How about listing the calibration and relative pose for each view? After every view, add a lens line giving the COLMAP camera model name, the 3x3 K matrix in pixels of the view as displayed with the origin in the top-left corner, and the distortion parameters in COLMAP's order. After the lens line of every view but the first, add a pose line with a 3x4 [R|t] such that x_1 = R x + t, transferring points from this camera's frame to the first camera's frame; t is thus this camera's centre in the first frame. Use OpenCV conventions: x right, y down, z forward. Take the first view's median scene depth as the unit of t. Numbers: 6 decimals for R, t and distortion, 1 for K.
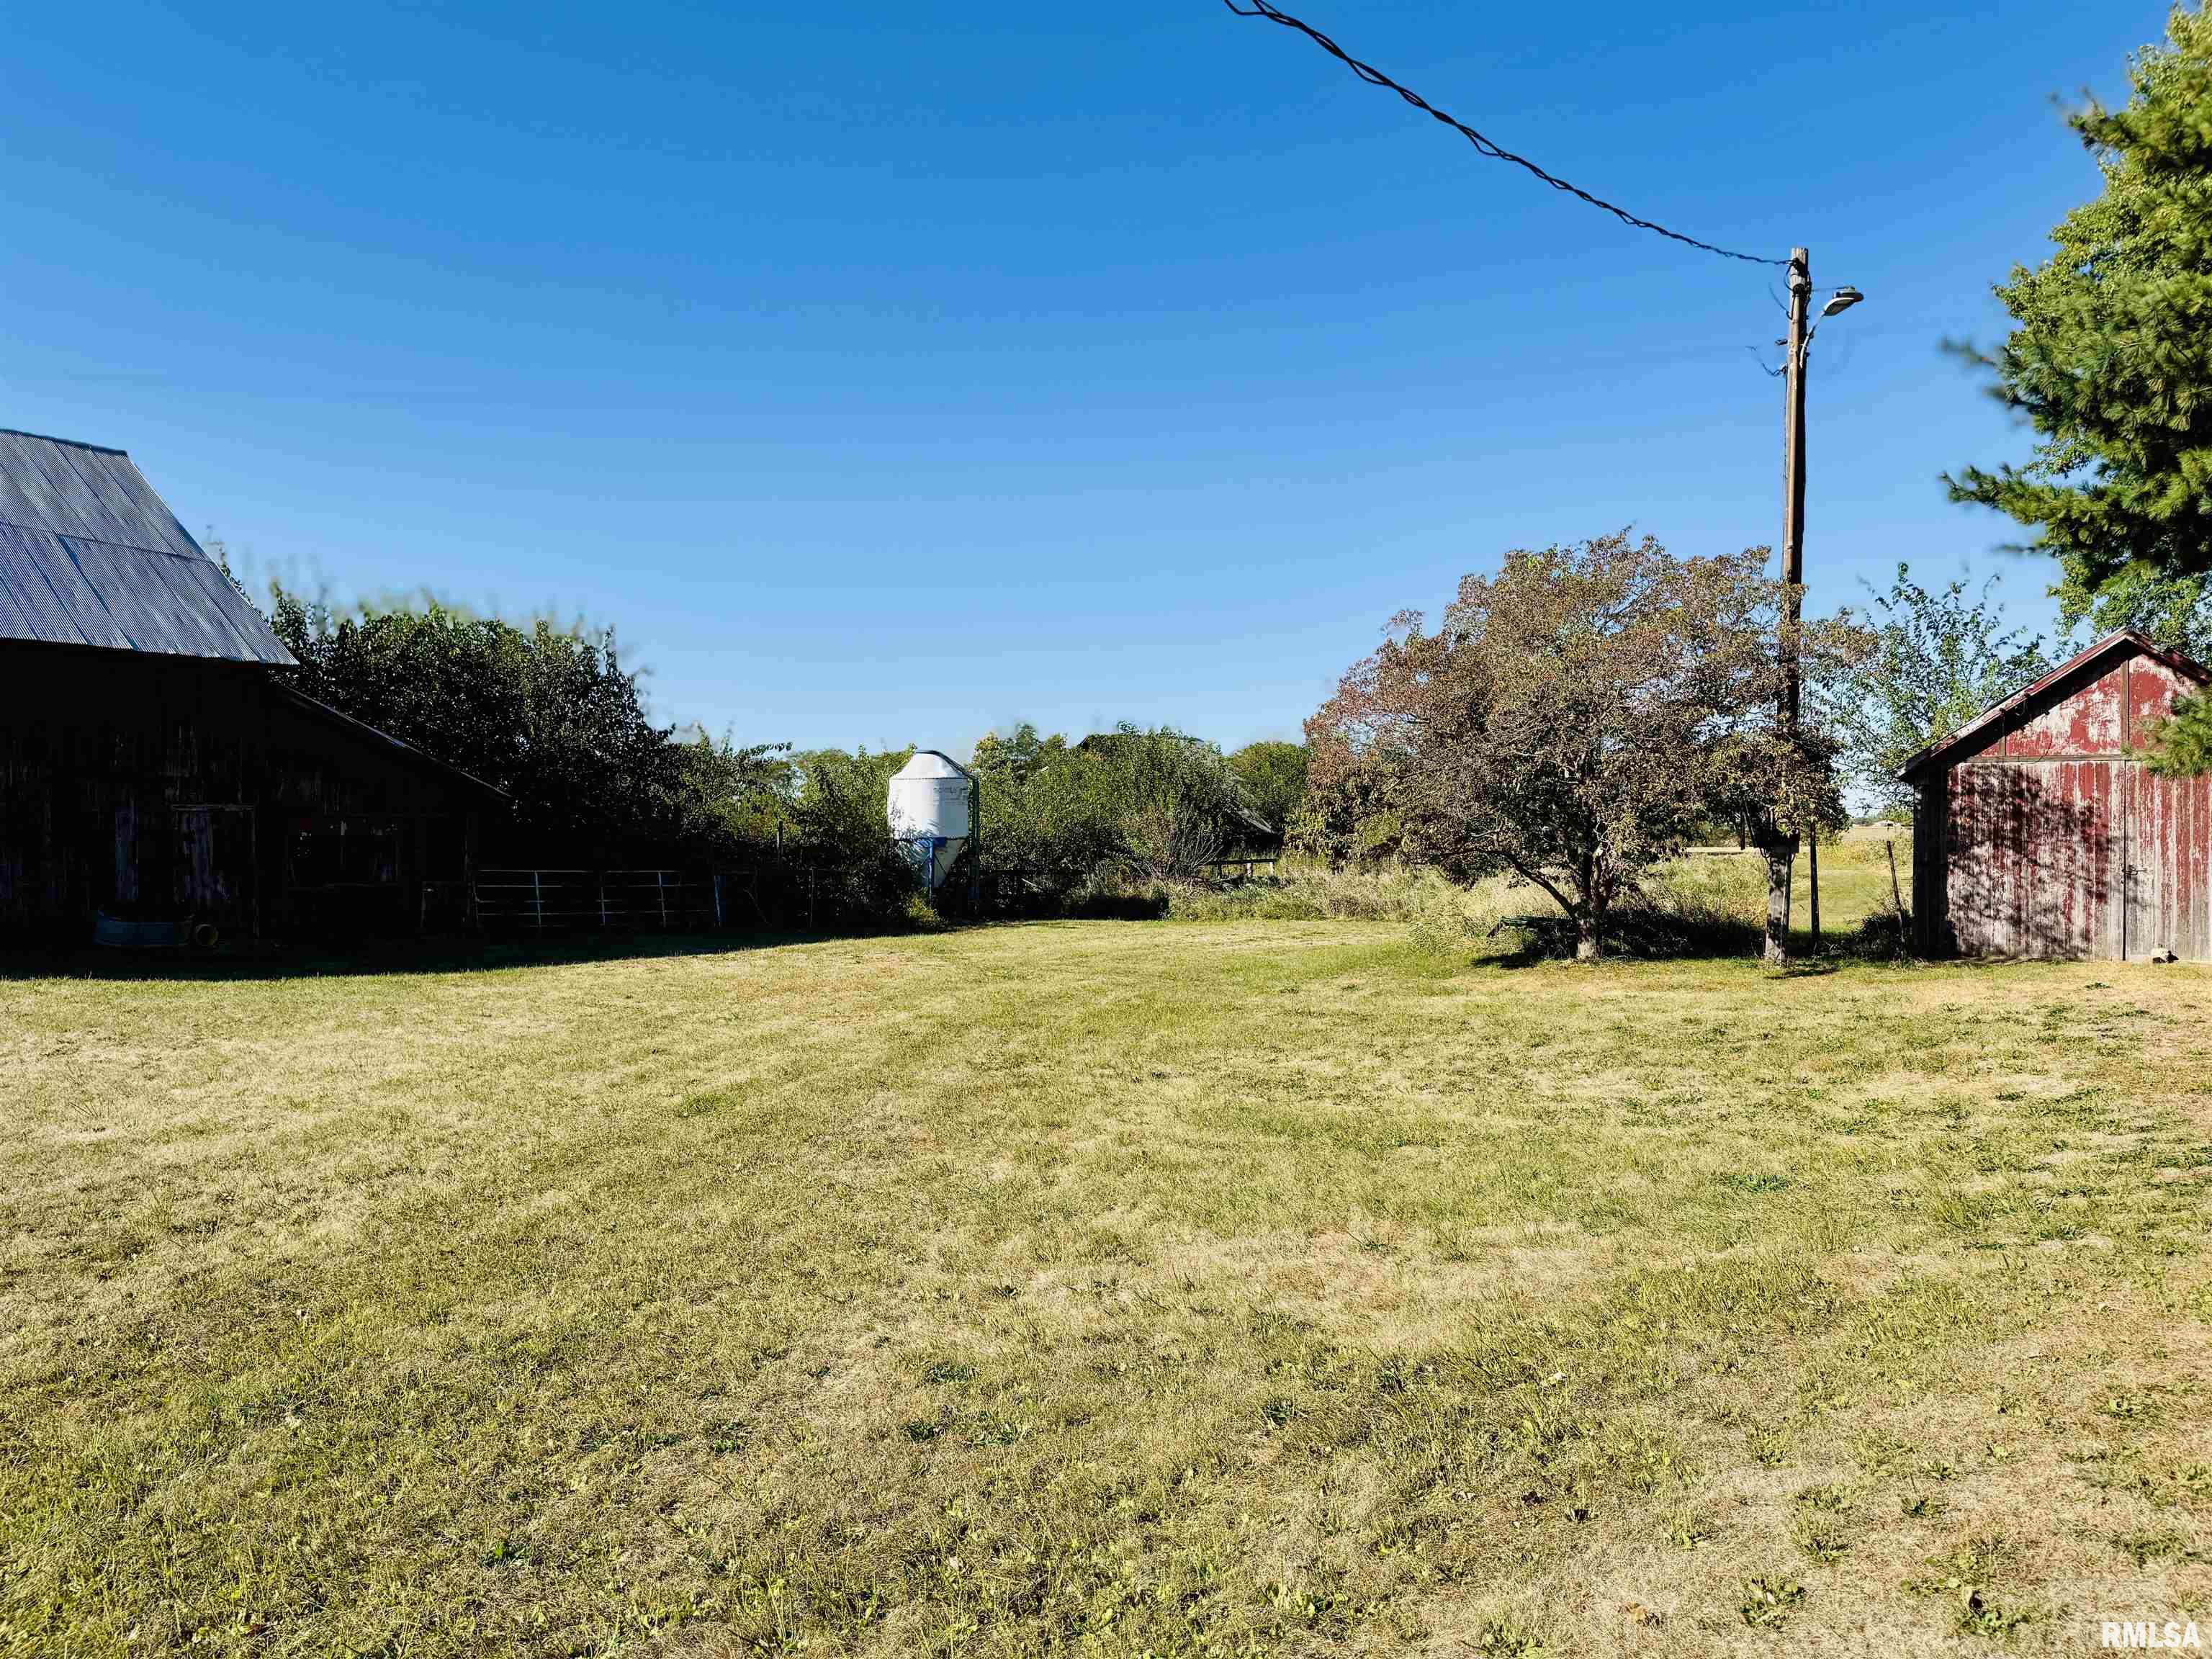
lens RADIAL K [[1592.8, 0, 1093.8], [0, 1592.8, 848.9], [0, 0, 1]] dist [0.010895, -0.021190]
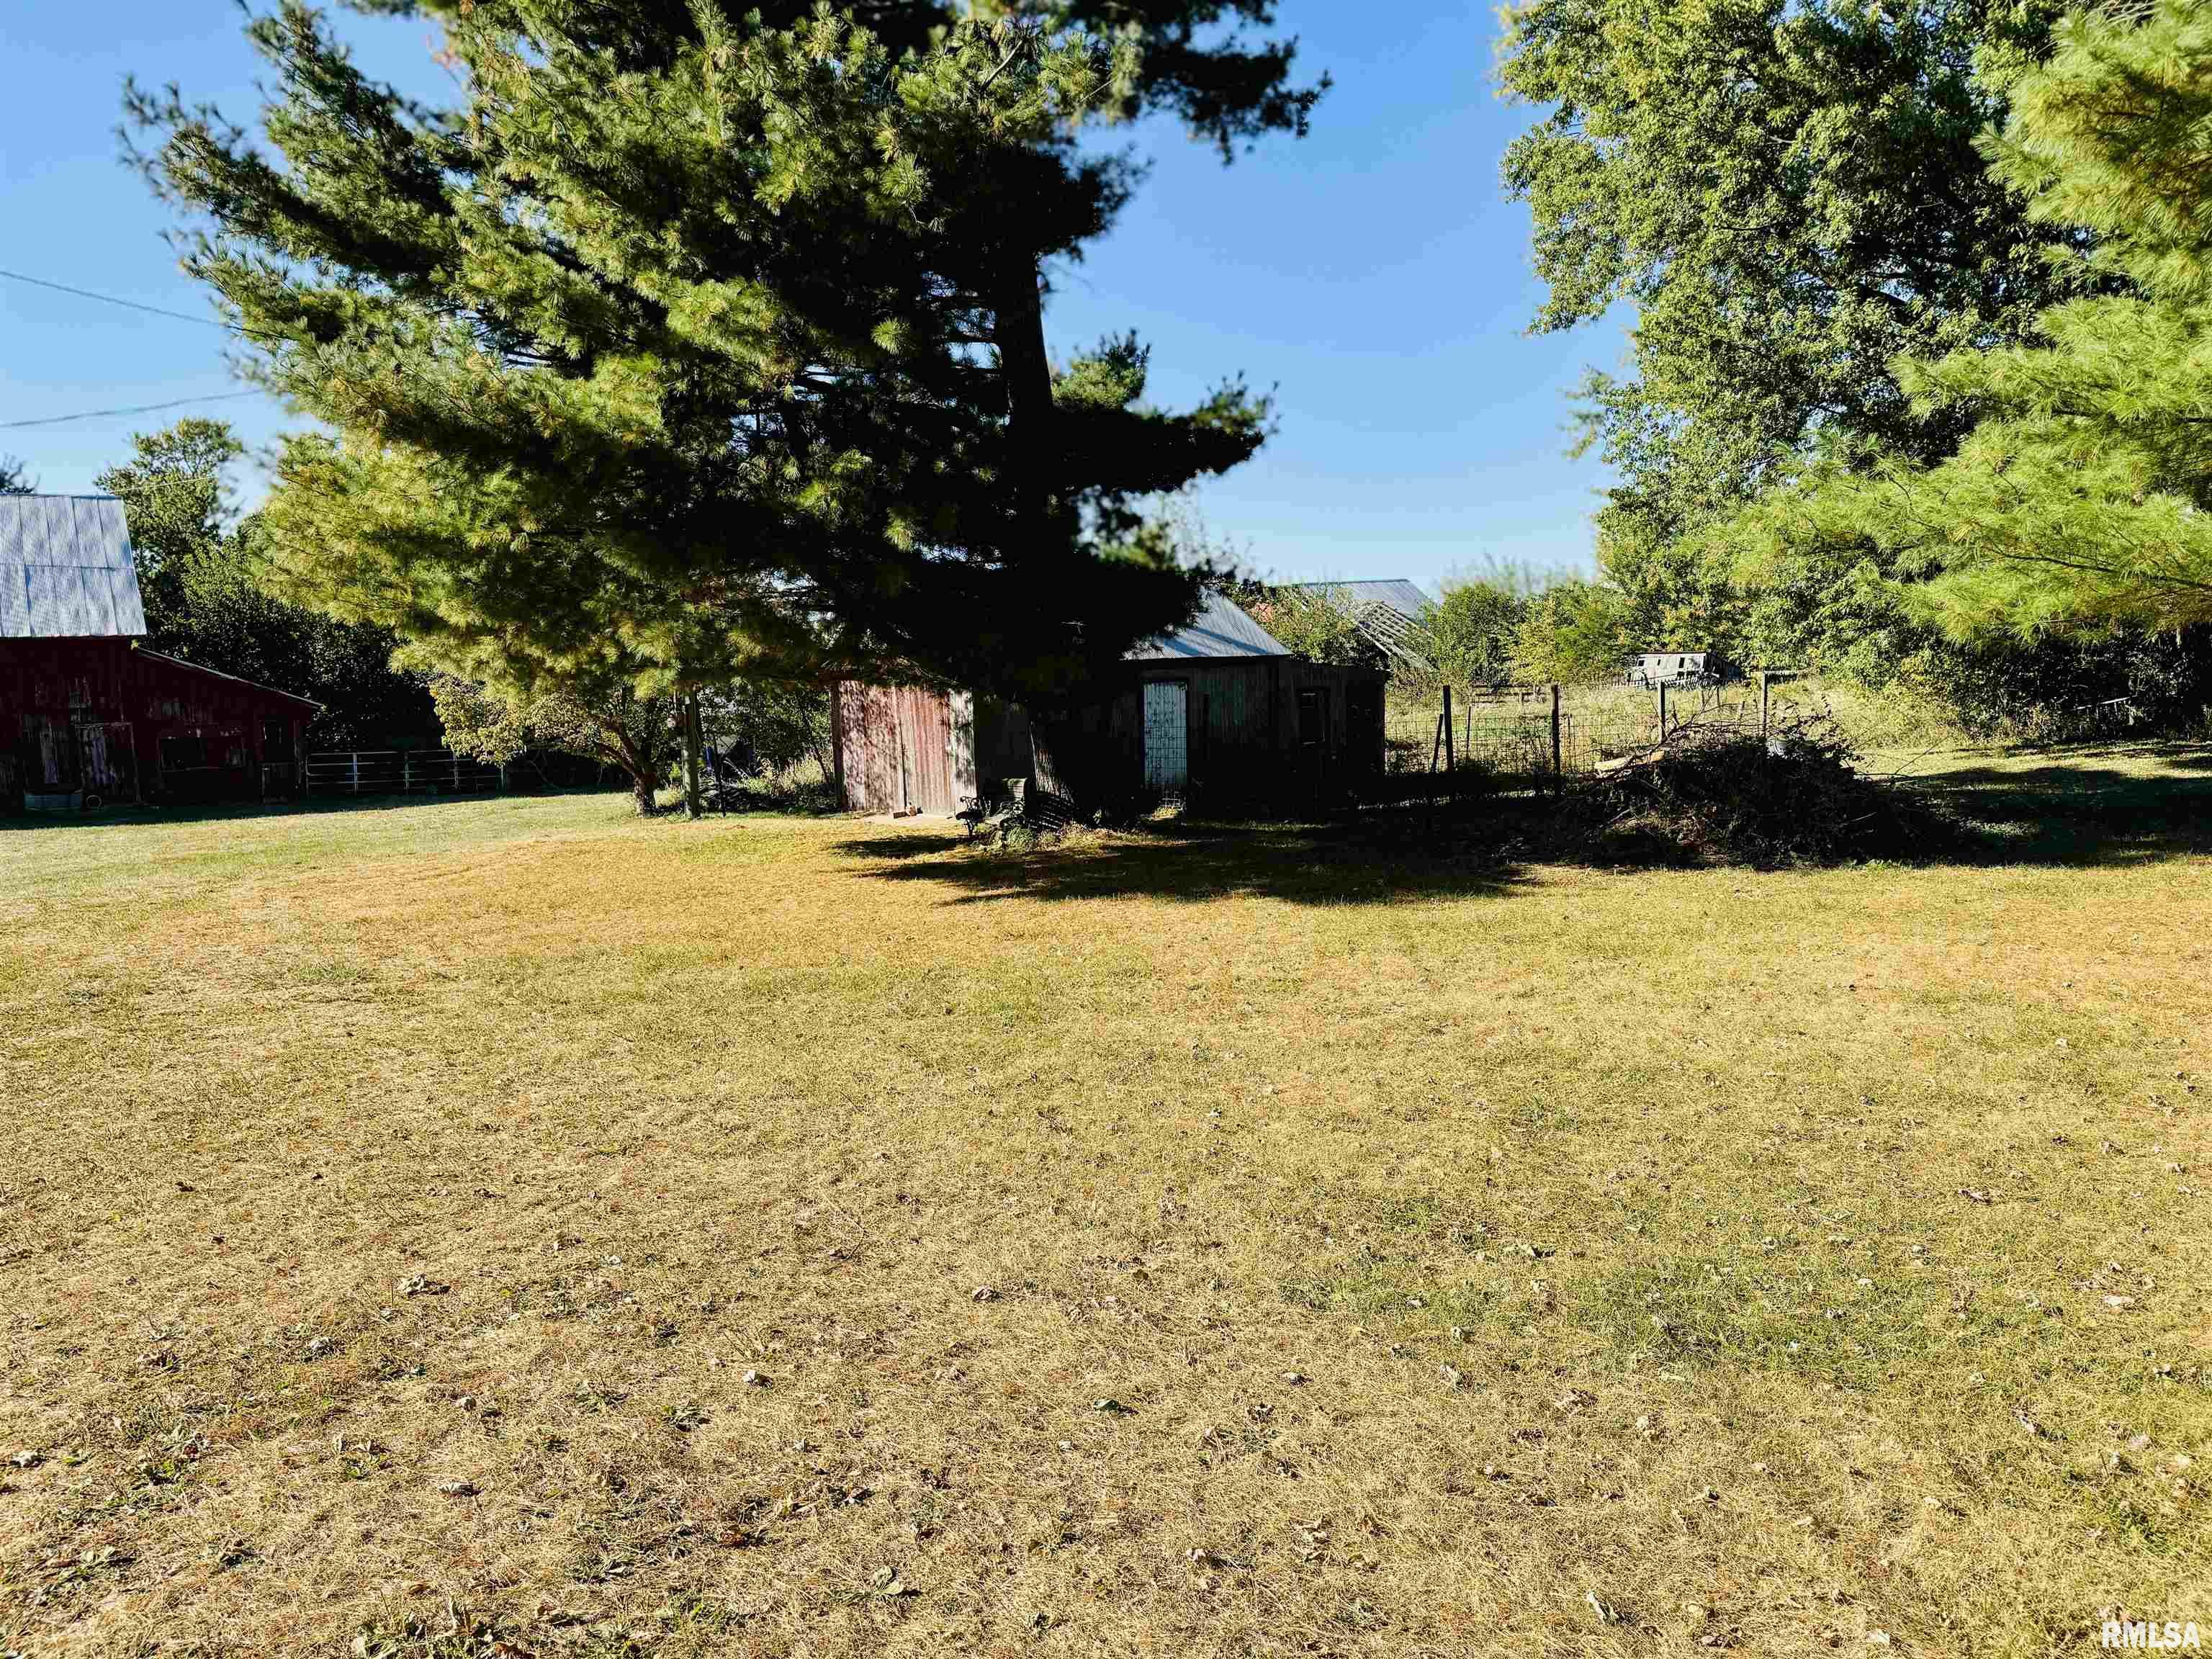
lens RADIAL K [[1592.8, 0, 1111.4], [0, 1592.8, 823.9], [0, 0, 1]] dist [0.010895, -0.021190]
pose [[0.928391, -0.003894, -0.371585, 1.239179], [0.038655, 0.995532, 0.086146, -0.030979], [0.369589, -0.094341, 0.924394, -0.189583]]
